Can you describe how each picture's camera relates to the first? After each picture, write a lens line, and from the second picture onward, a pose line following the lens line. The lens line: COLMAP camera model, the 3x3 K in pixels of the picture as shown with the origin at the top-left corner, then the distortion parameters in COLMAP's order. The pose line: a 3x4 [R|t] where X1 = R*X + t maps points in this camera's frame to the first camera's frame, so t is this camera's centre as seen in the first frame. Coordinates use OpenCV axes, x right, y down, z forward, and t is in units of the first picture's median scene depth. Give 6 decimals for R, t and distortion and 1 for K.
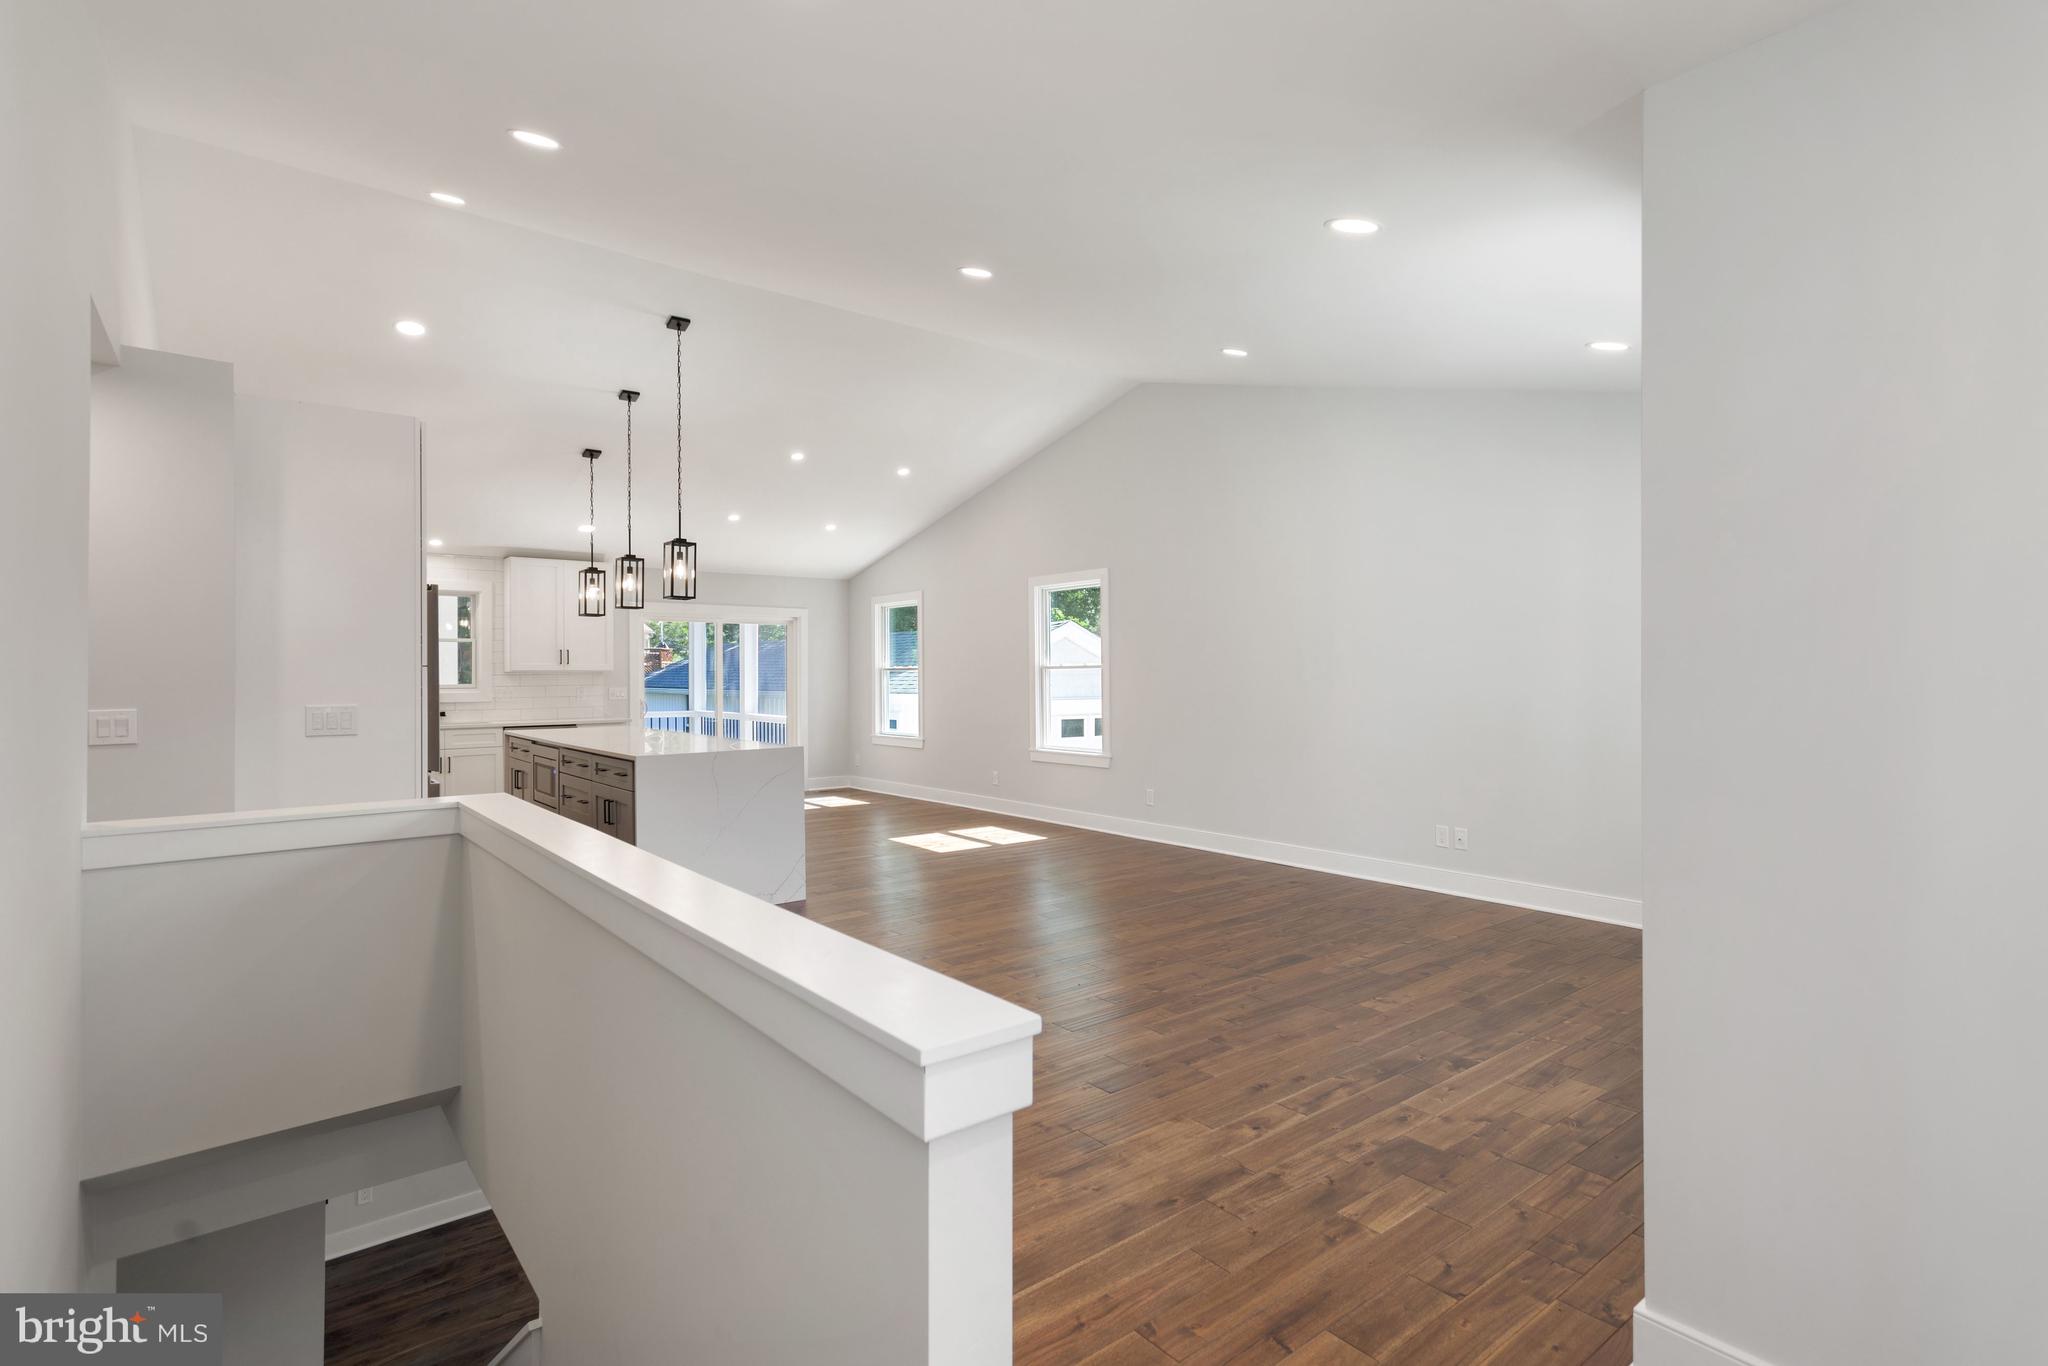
lens RADIAL K [[986.5, 0, 1034.3], [0, 986.5, 664.1], [0, 0, 1]] dist [0.012655, -0.000020]
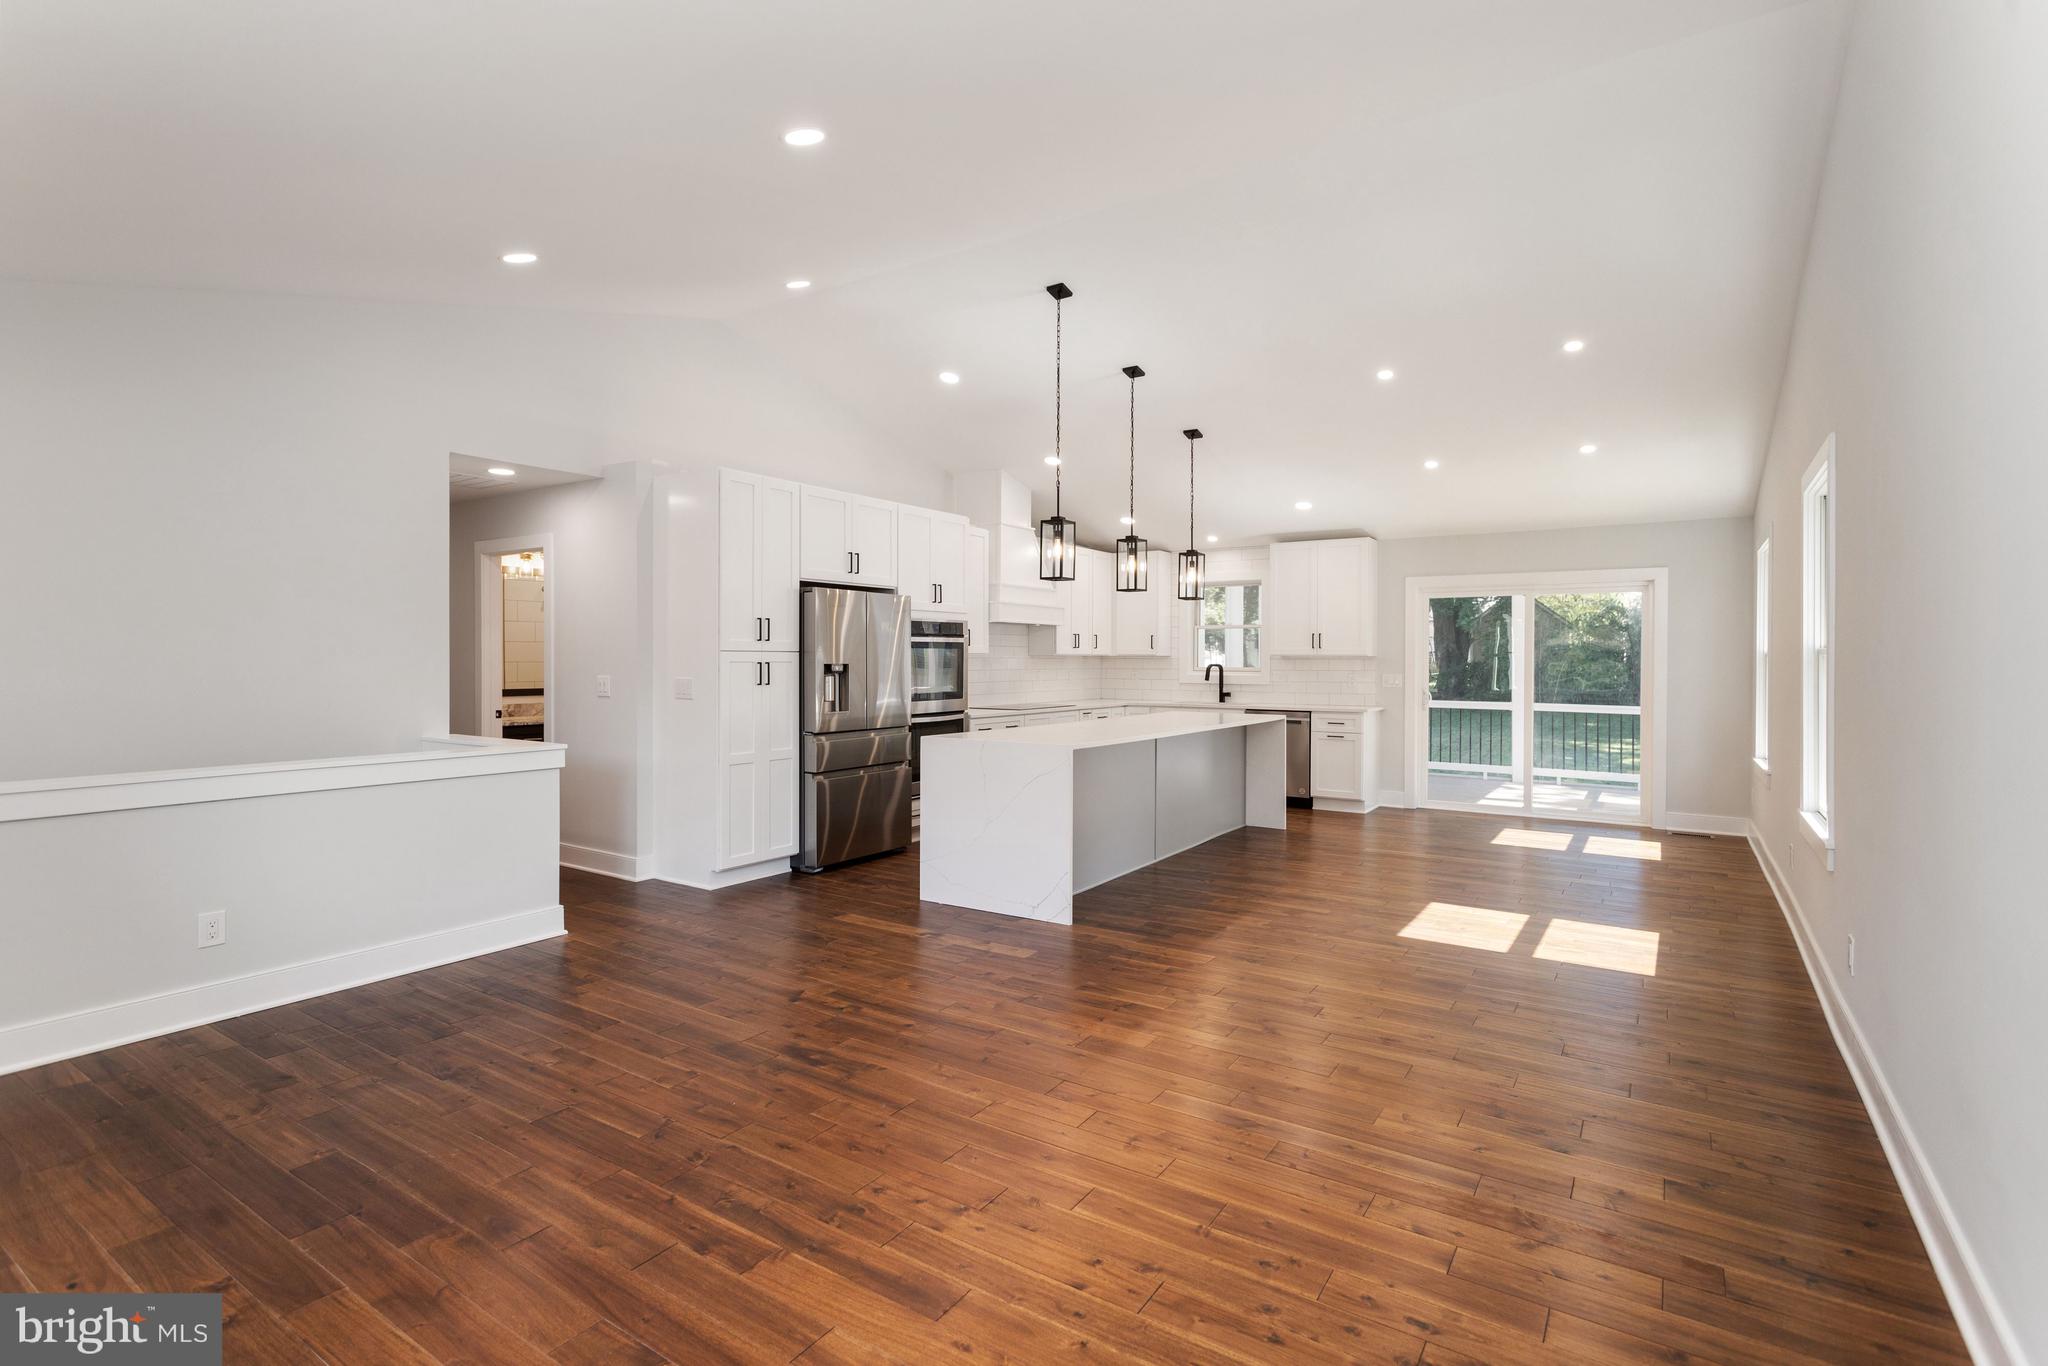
lens RADIAL K [[986.5, 0, 1034.3], [0, 986.5, 664.1], [0, 0, 1]] dist [0.012655, -0.000020]
pose [[0.302007, 0.012712, -0.953221, 0.733879], [0.003349, 0.999891, 0.014395, 0.000979], [0.953300, -0.007540, 0.301932, 0.938525]]
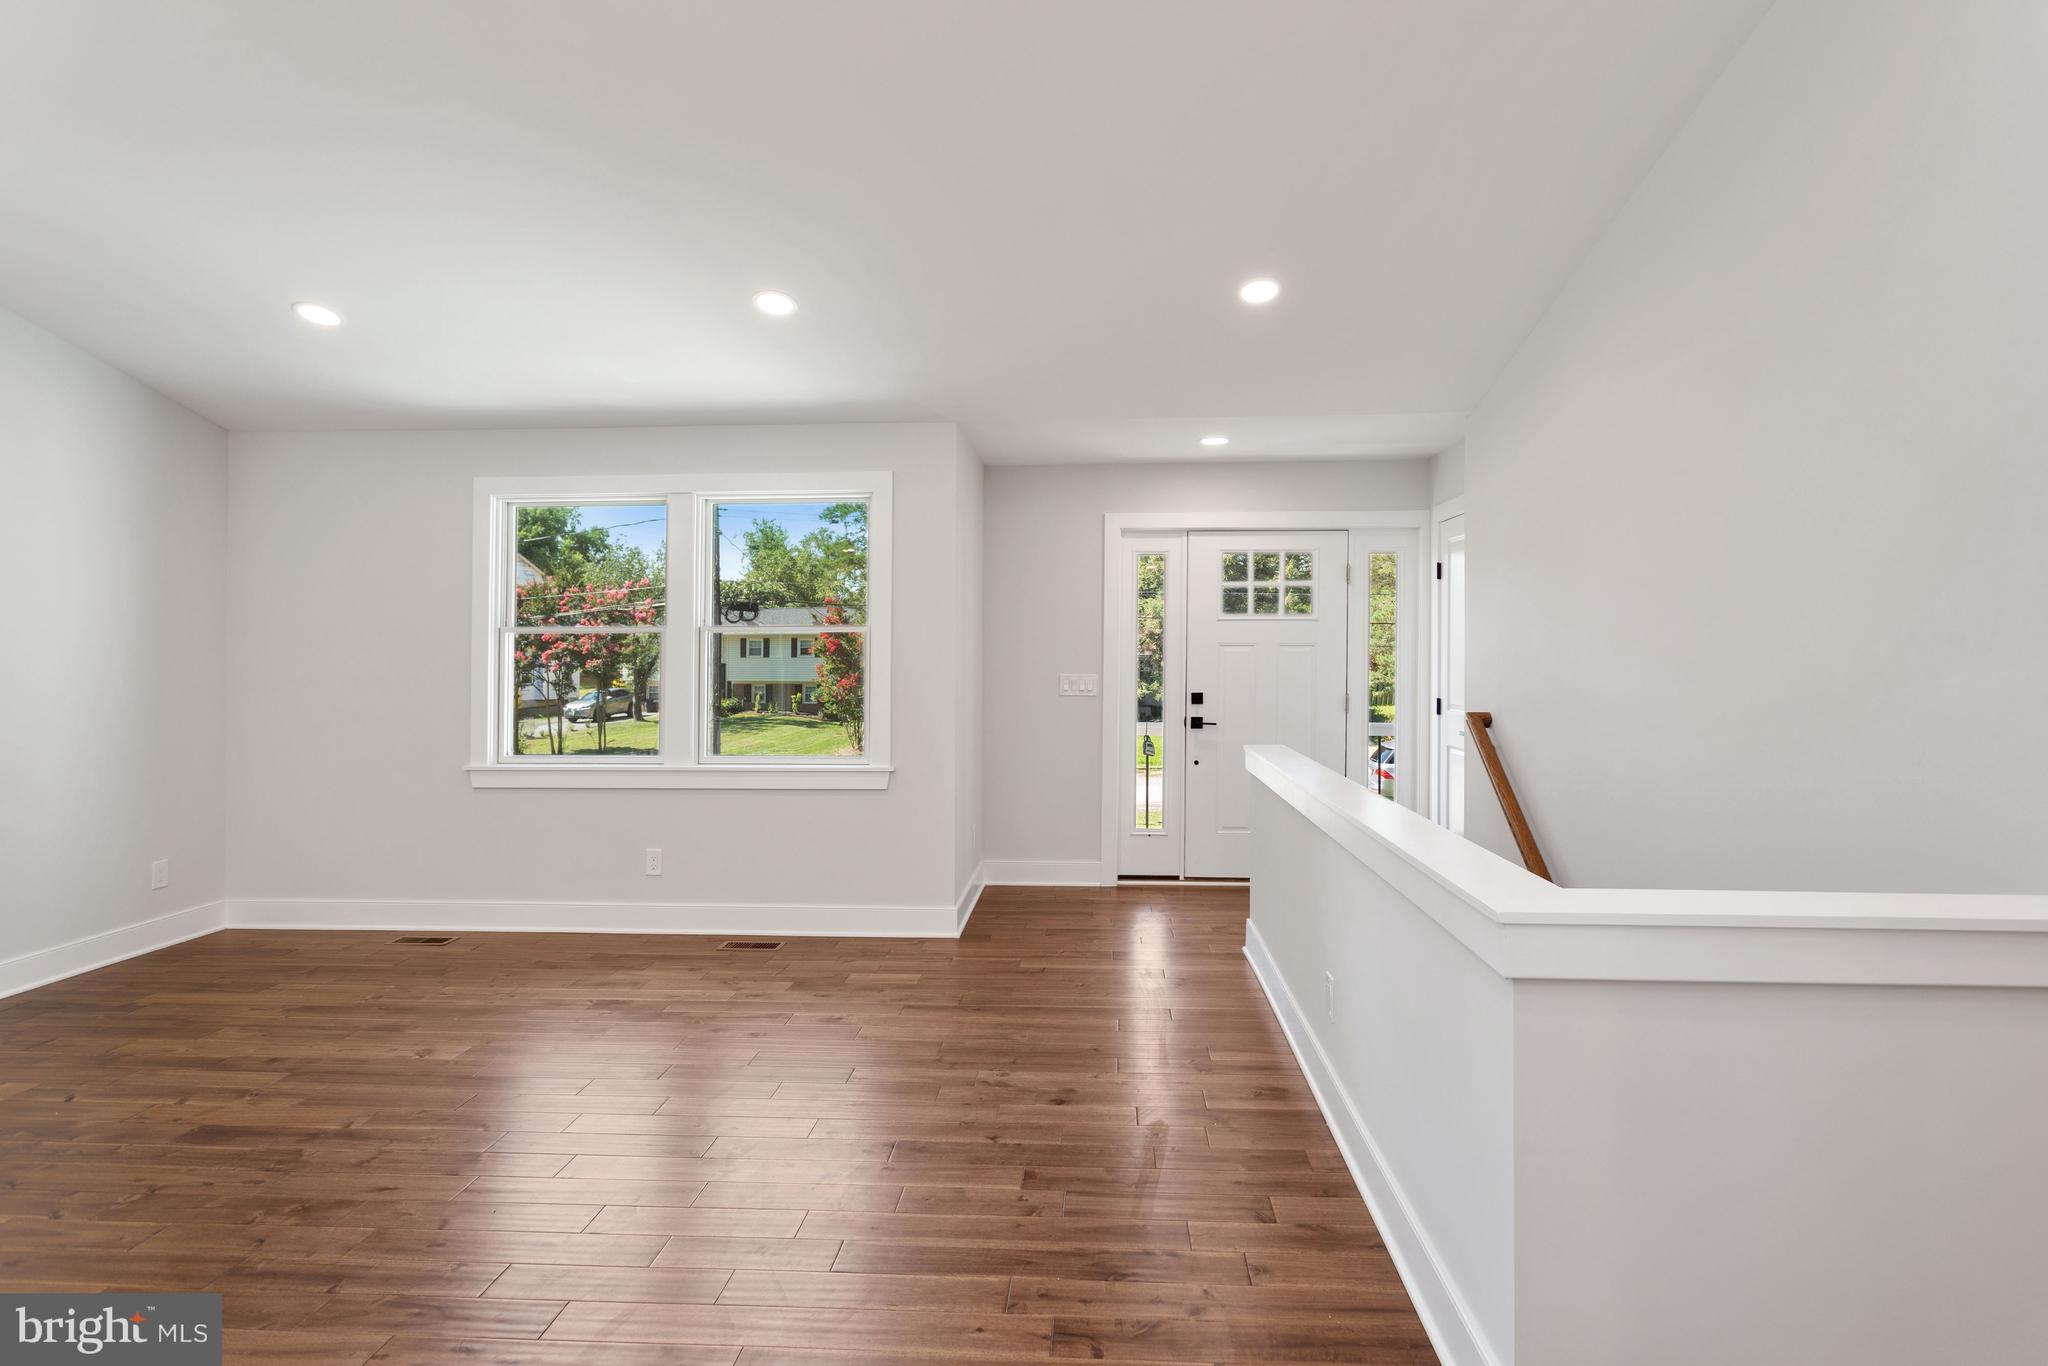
lens RADIAL K [[1037.8, 0, 1035.9], [0, 1037.8, 657.9], [0, 0, 1]] dist [-0.002142, -0.000267]
pose [[-0.732412, 0.004764, 0.680845, -0.551211], [0.001651, 0.999985, -0.005222, 0.012790], [-0.680860, -0.002701, -0.732409, 1.156443]]
